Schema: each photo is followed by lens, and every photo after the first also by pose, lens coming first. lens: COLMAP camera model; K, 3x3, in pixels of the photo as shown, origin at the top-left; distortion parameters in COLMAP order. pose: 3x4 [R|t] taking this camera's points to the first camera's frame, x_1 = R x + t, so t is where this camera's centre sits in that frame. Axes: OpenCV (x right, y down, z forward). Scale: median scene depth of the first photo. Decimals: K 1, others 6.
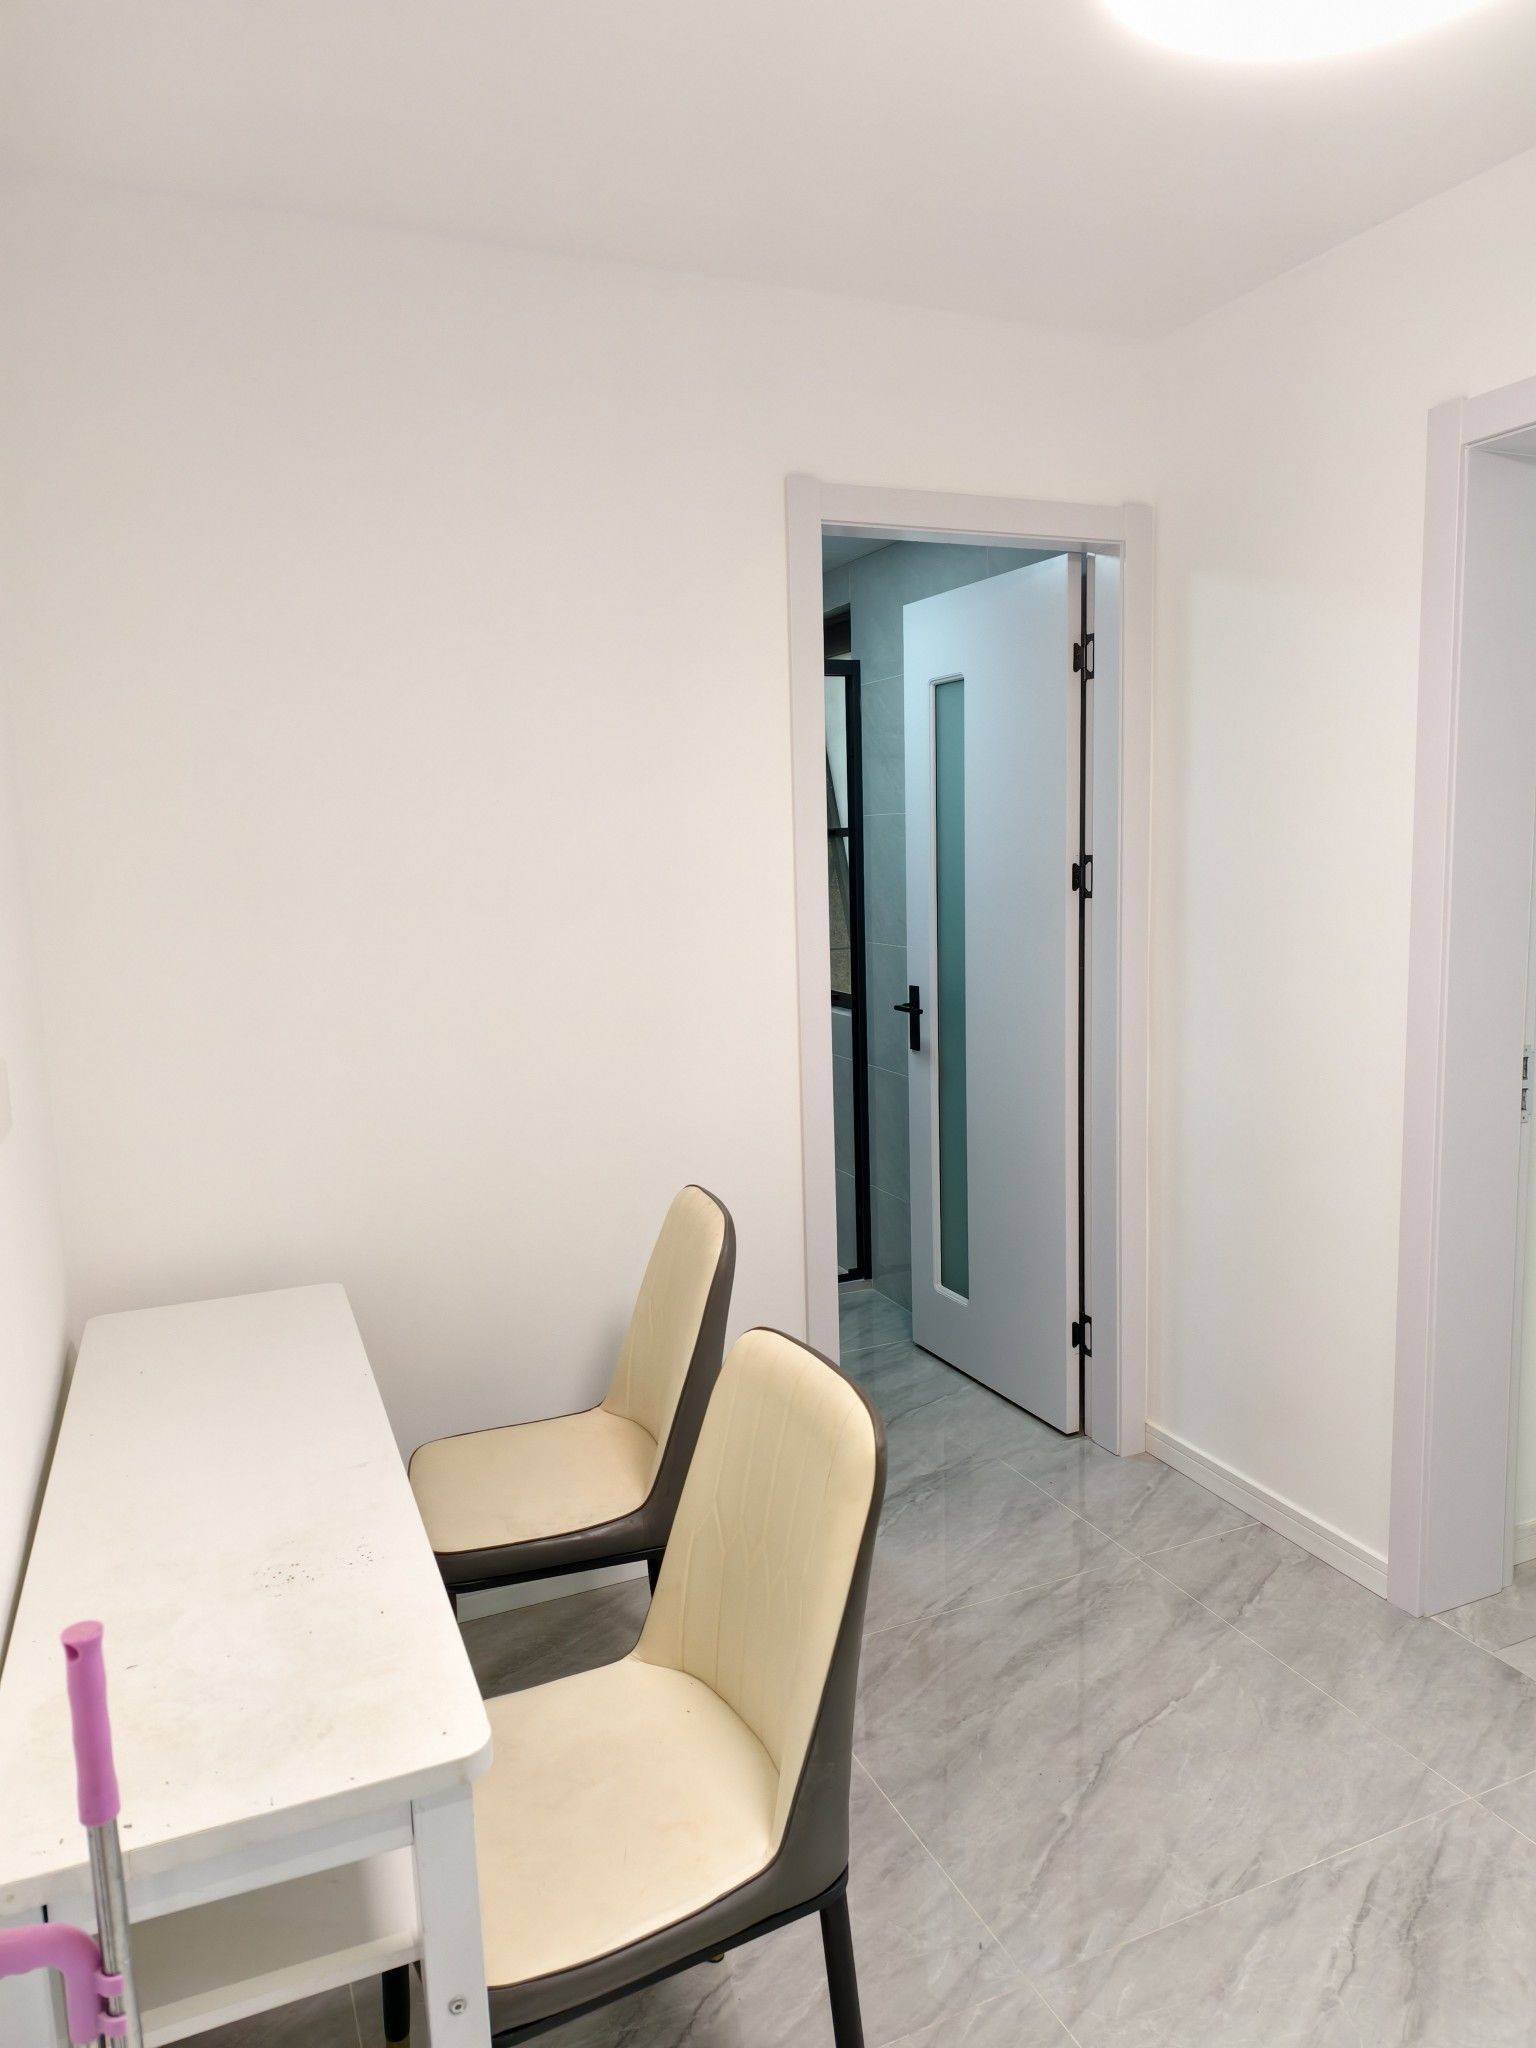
lens RADIAL K [[1406.3, 0, 773.4], [0, 1406.3, 1034.5], [0, 0, 1]] dist [0.018347, -0.013895]
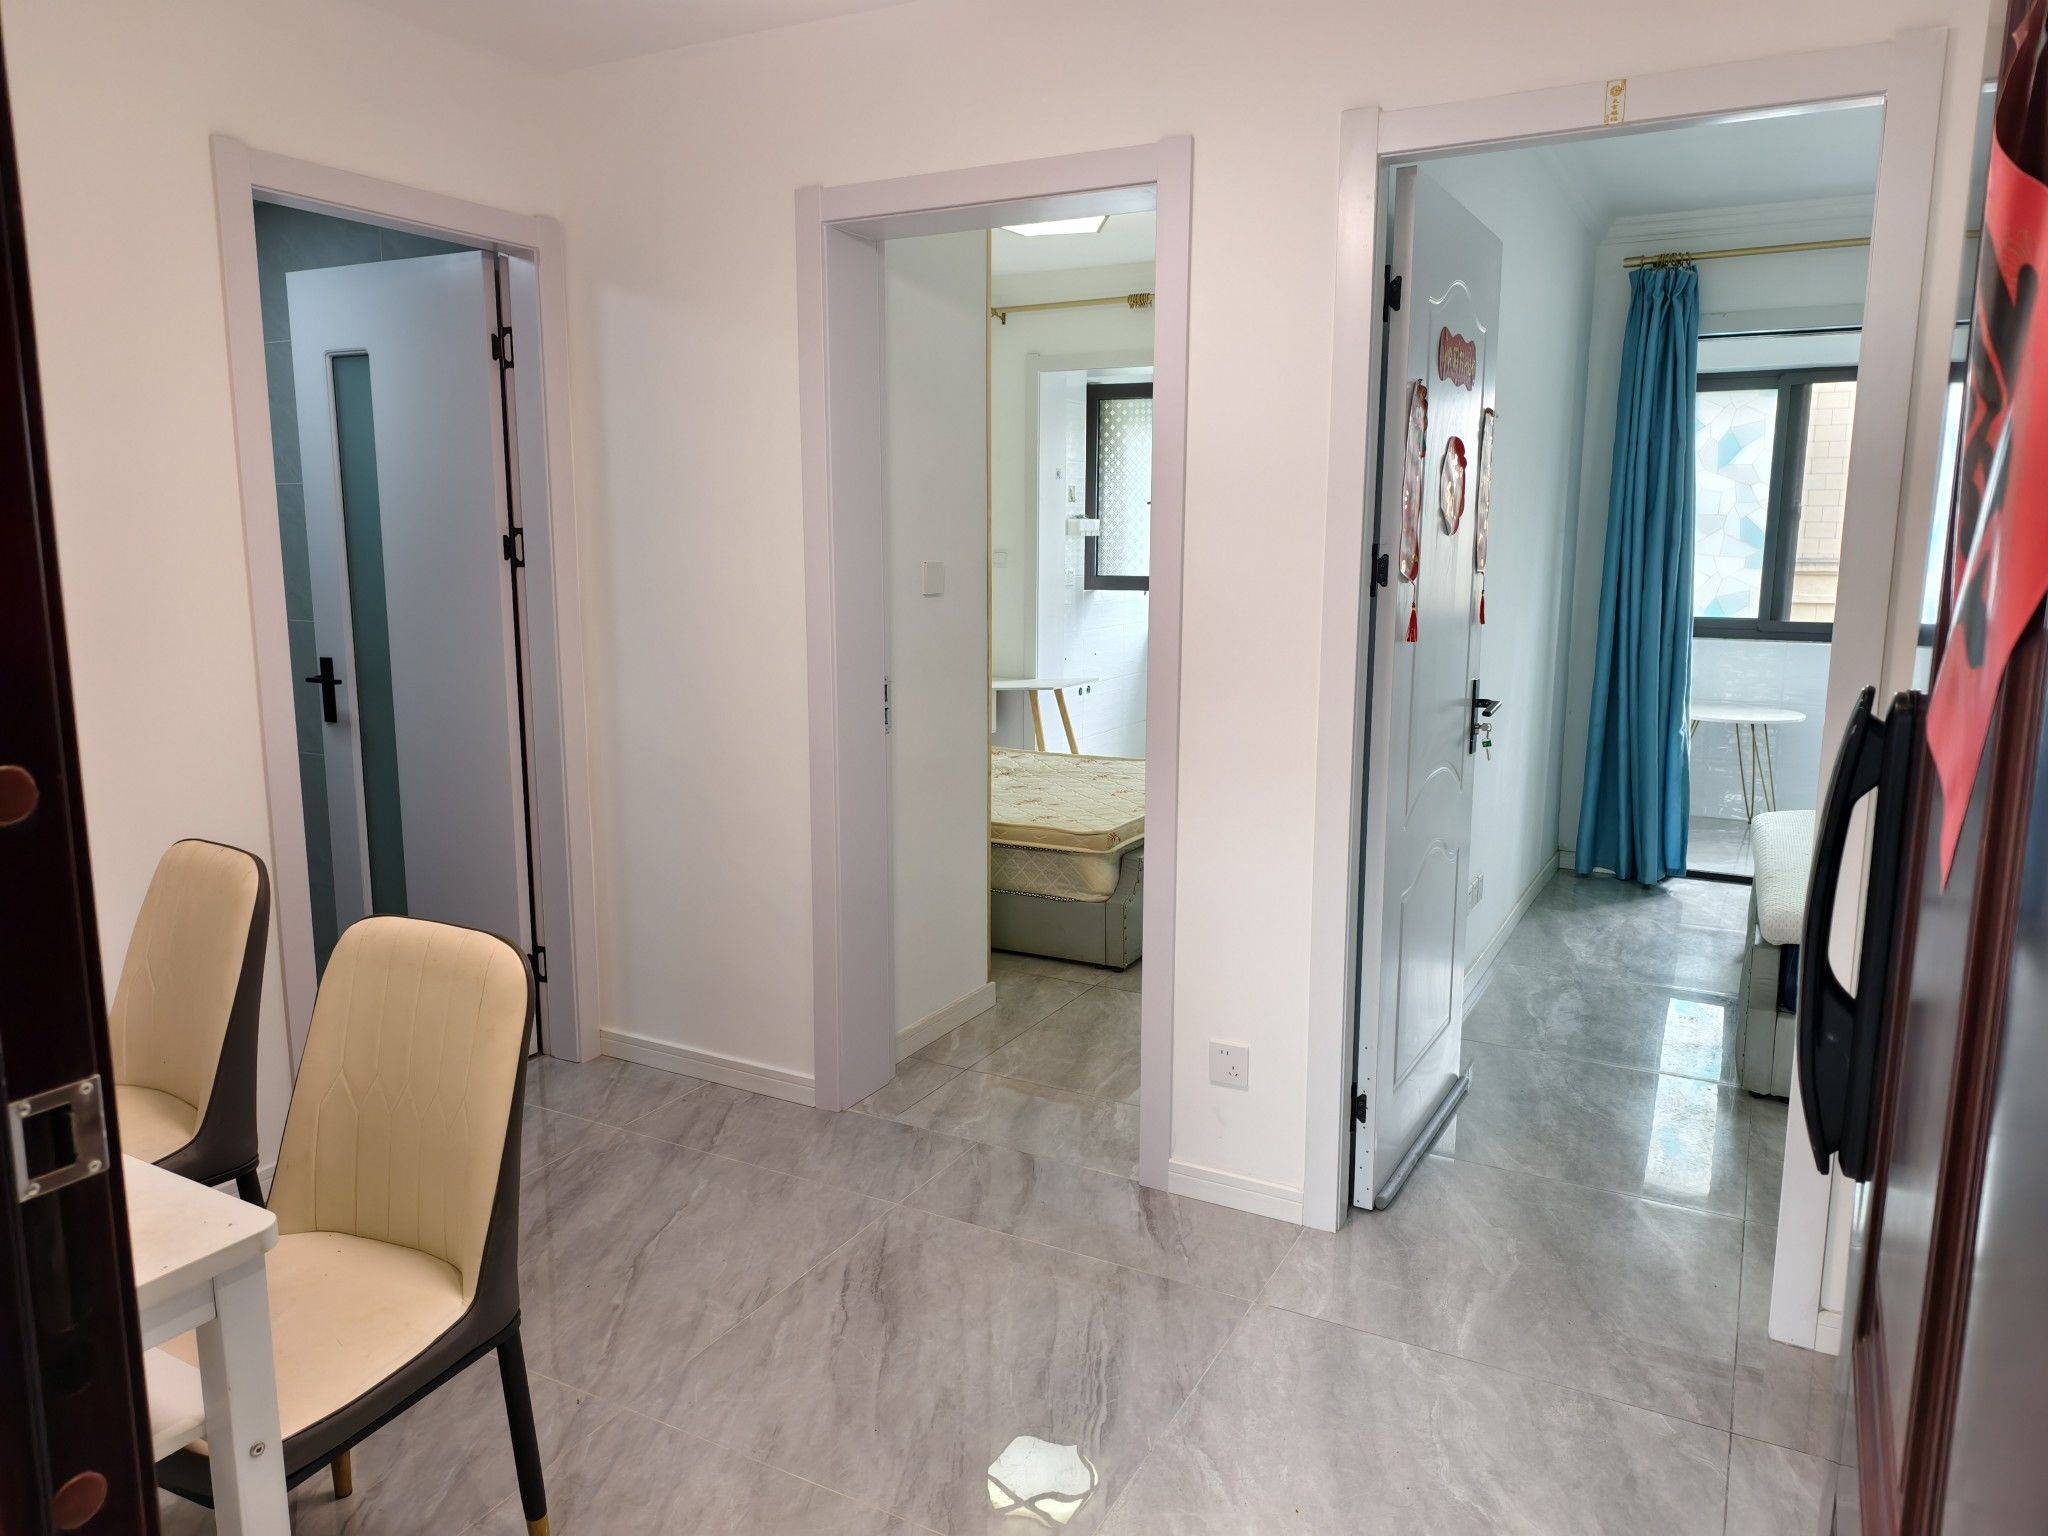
lens RADIAL K [[1406.3, 0, 1027.0], [0, 1406.3, 763.0], [0, 0, 1]] dist [0.018347, -0.013895]
pose [[0.794320, -0.070155, 0.603435, -0.183912], [0.058602, 0.997526, 0.038832, 0.048485], [-0.604666, 0.004517, 0.796466, -0.162872]]
